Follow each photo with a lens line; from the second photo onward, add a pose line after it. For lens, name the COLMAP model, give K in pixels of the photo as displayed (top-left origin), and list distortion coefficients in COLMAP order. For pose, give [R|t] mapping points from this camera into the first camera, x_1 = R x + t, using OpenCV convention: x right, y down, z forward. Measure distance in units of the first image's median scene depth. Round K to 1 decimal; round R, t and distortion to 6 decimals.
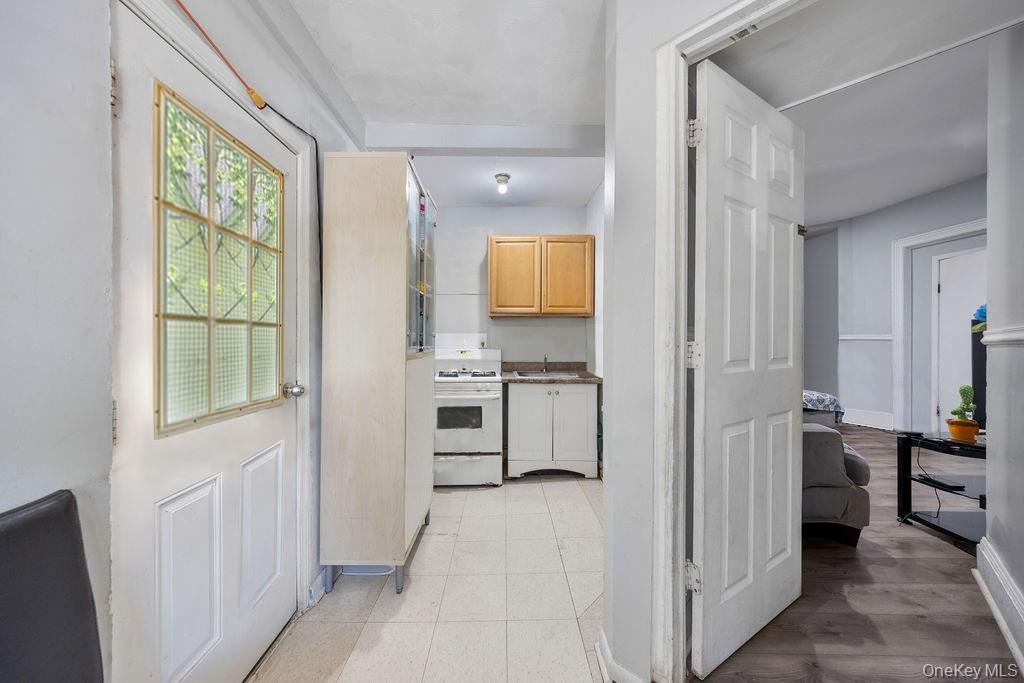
lens RADIAL K [[355.2, 0, 516.2], [0, 355.2, 344.5], [0, 0, 1]] dist [-0.000530, -0.000011]
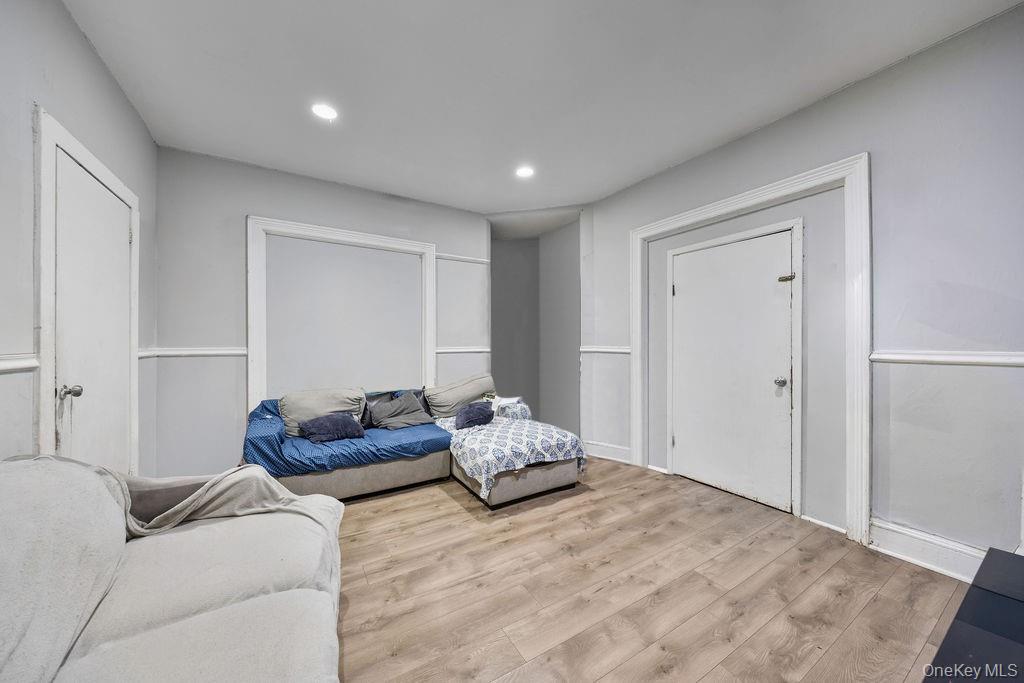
lens RADIAL K [[355.2, 0, 509.5], [0, 355.2, 342.8], [0, 0, 1]] dist [-0.000530, -0.000011]
pose [[0.854608, 0.002322, 0.519269, 0.425467], [0.000414, 0.999987, -0.005153, -0.032900], [-0.519274, 0.004619, 0.854596, 0.475604]]
